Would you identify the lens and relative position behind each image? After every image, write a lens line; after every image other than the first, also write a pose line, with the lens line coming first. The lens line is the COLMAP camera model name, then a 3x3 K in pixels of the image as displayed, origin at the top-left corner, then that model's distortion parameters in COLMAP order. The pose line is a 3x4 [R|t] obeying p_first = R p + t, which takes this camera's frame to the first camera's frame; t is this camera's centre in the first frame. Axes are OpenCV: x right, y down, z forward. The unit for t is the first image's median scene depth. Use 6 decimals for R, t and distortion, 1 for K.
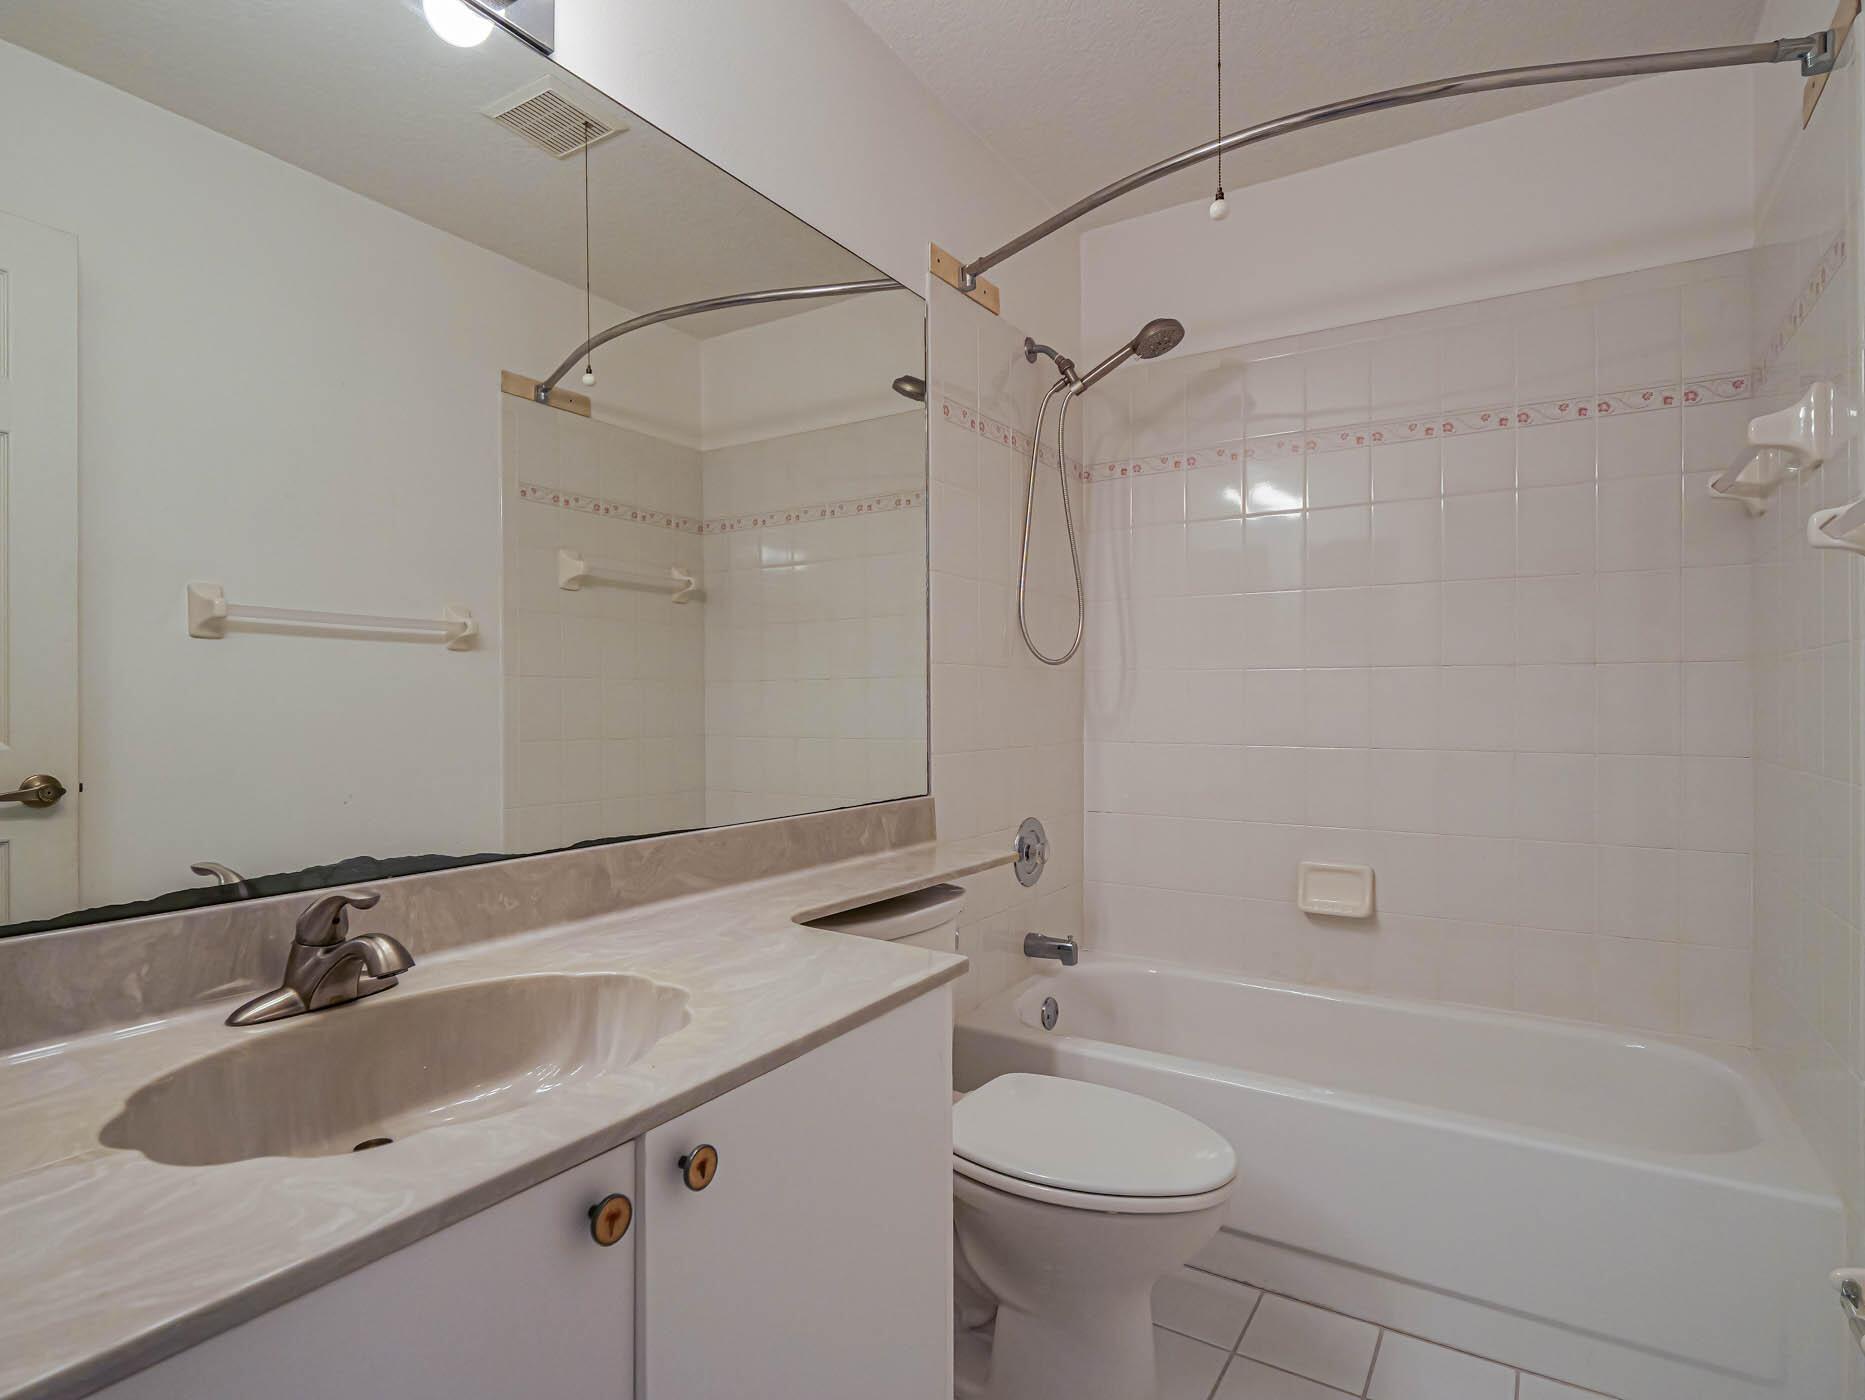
lens RADIAL K [[975.4, 0, 928.6], [0, 975.4, 705.3], [0, 0, 1]] dist [-0.019064, -0.000472]
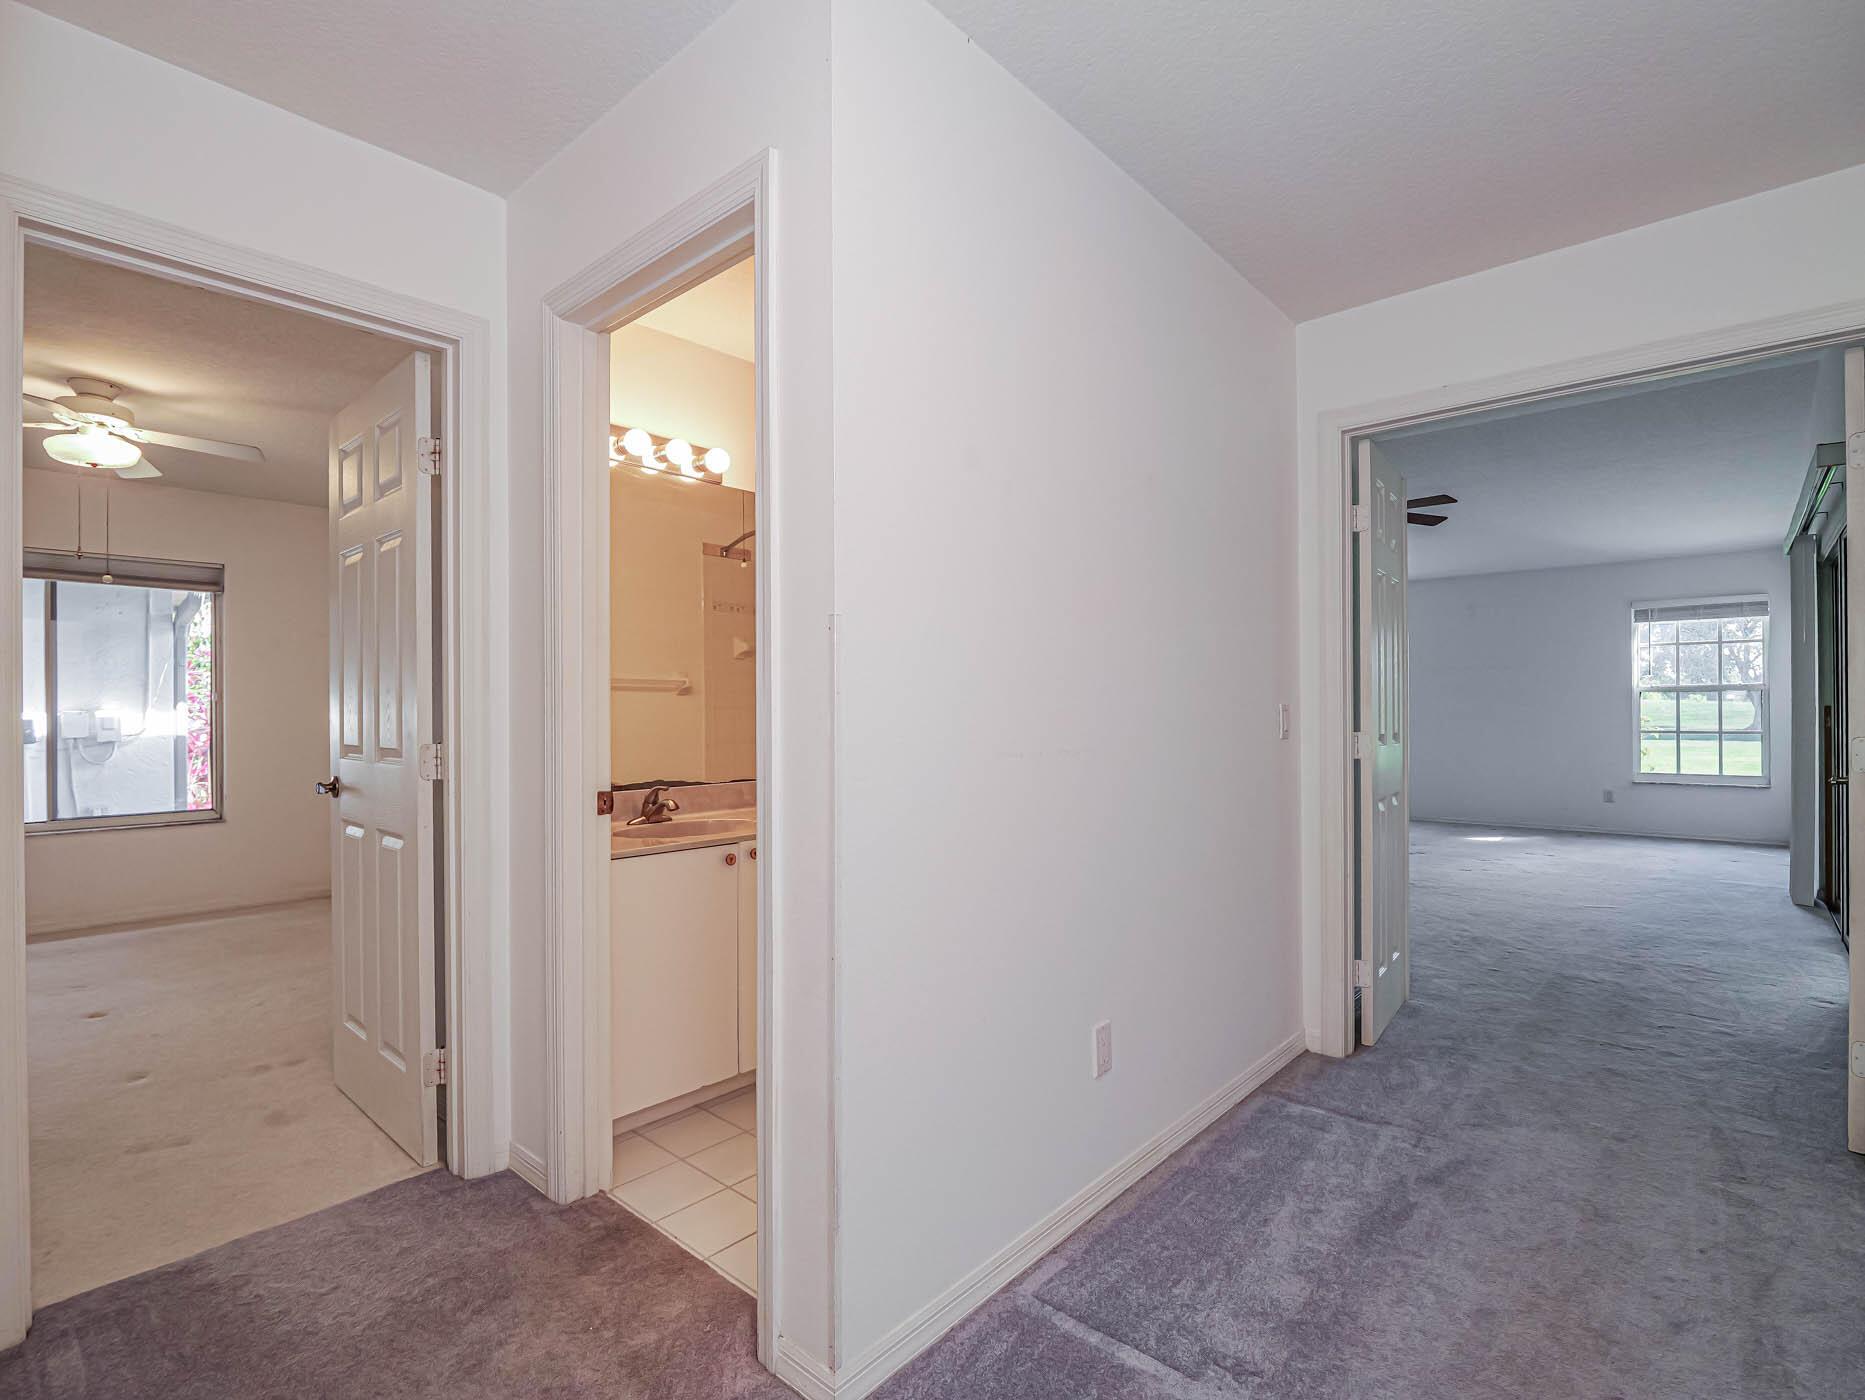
lens RADIAL K [[912.1, 0, 932.5], [0, 912.1, 700.0], [0, 0, 1]] dist [-0.012395, -0.001531]
pose [[0.986240, -0.008540, -0.165101, 0.642011], [0.005725, 0.999830, -0.017516, -0.031221], [0.165223, 0.016330, 0.986121, -1.483104]]
